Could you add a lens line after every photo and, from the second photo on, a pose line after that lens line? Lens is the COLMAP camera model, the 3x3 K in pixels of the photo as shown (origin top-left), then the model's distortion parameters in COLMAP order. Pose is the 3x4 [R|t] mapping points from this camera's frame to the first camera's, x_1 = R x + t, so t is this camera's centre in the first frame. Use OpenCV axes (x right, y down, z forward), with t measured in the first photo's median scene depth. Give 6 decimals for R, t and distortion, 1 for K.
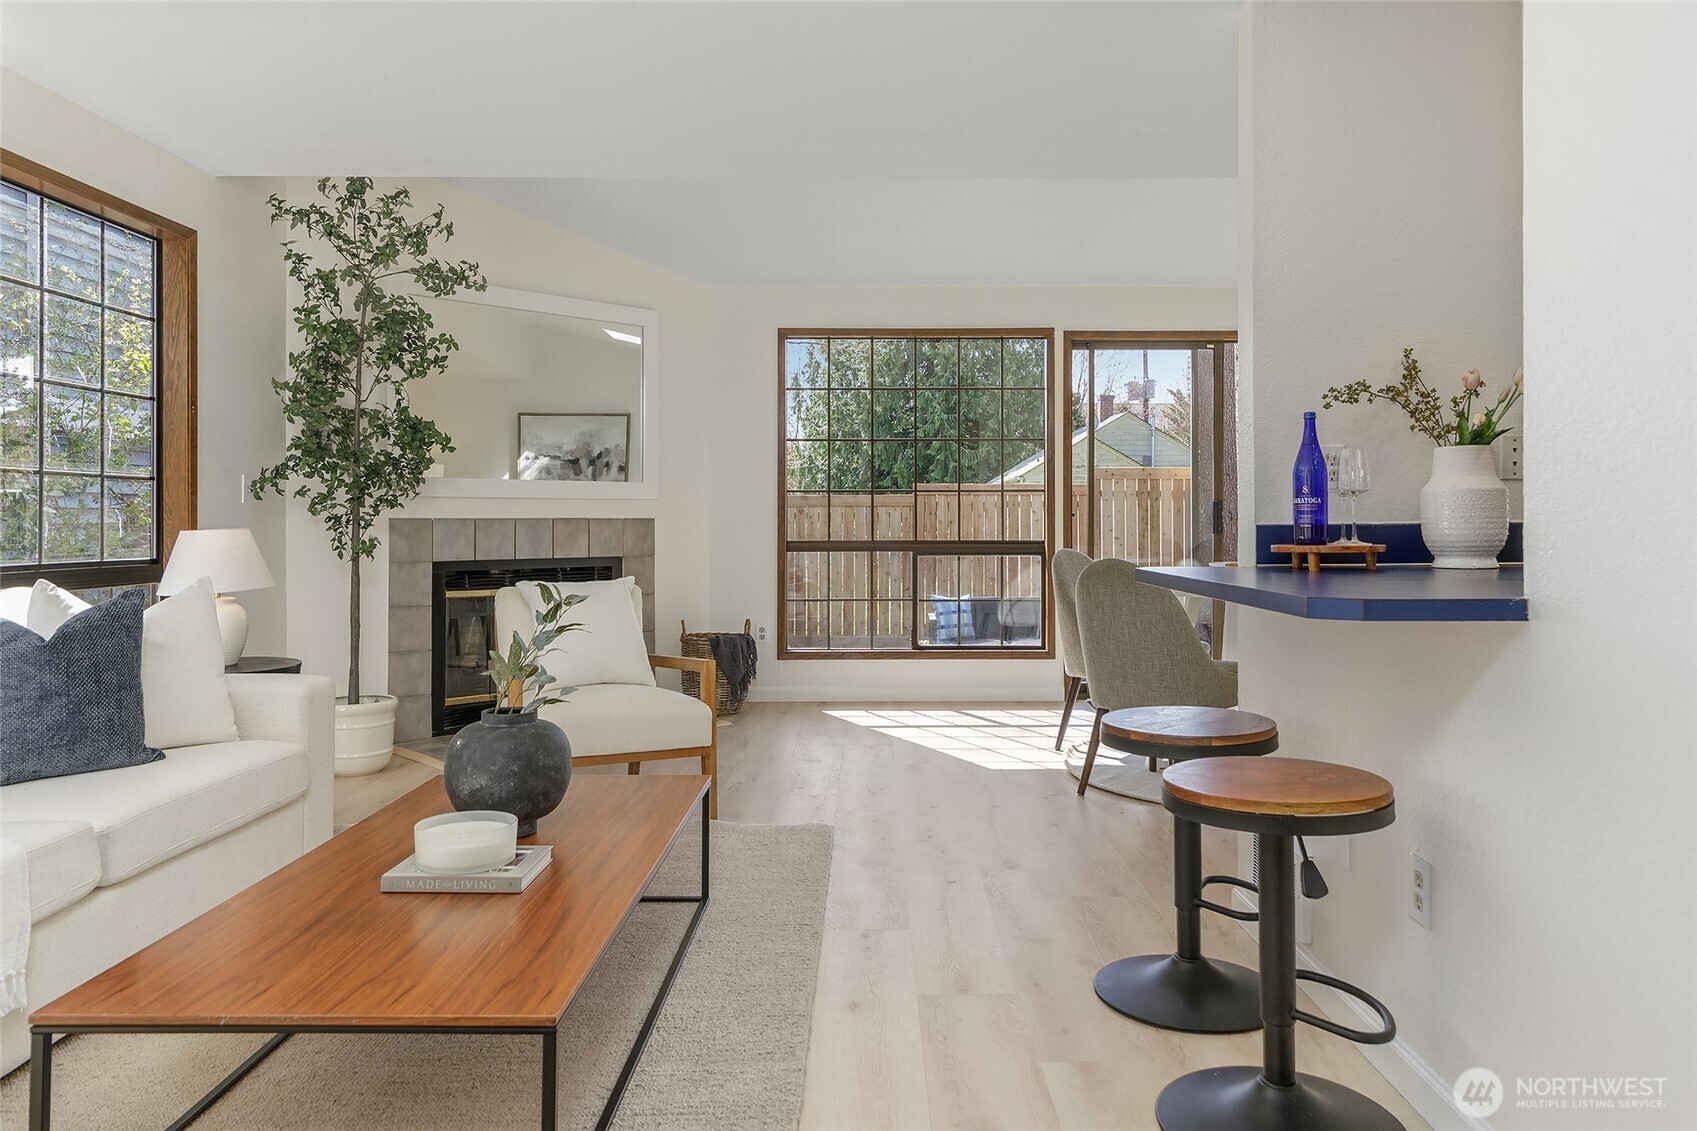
lens RADIAL K [[1182.6, 0, 887.5], [0, 1182.6, 506.8], [0, 0, 1]] dist [0.006271, -0.003246]
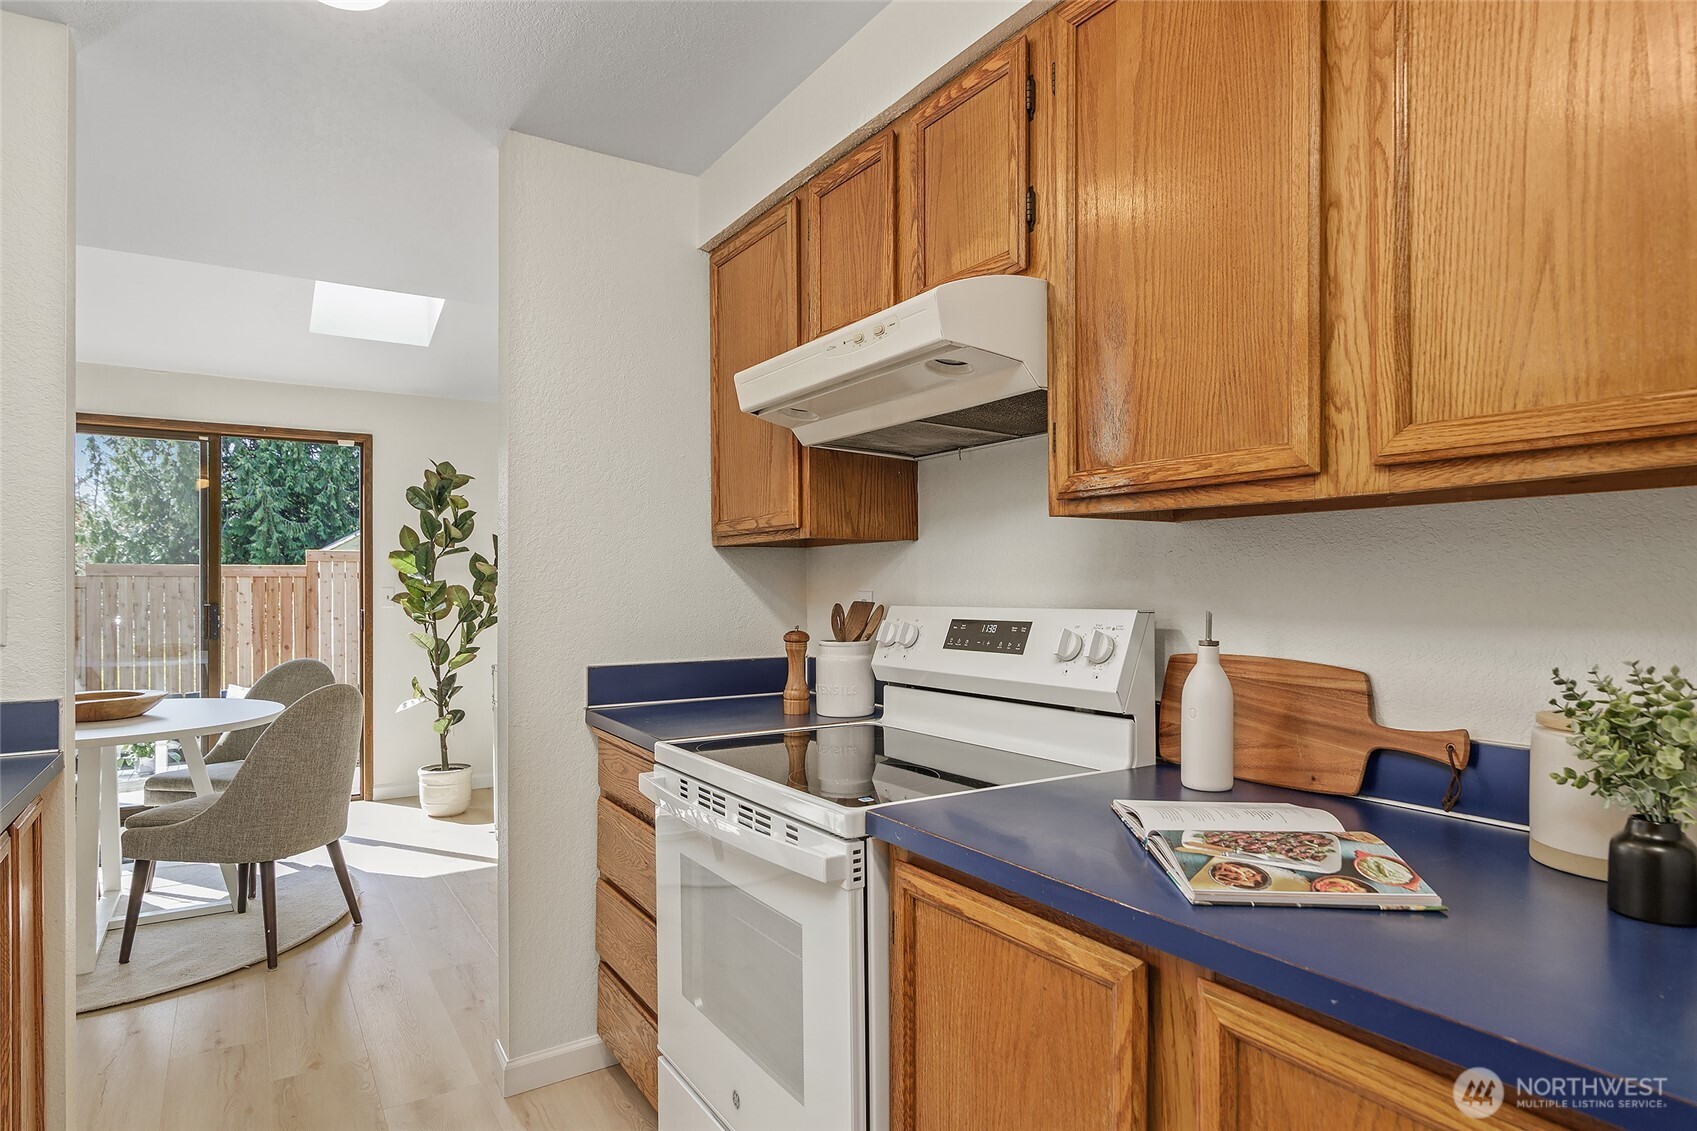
lens RADIAL K [[966.0, 0, 854.7], [0, 966.0, 585.4], [0, 0, 1]] dist [0.006947, -0.003039]
pose [[0.851047, 0.003576, 0.525078, 0.415496], [-0.009647, 0.999915, 0.008826, -0.044667], [-0.525001, -0.012577, 0.851009, 0.112055]]
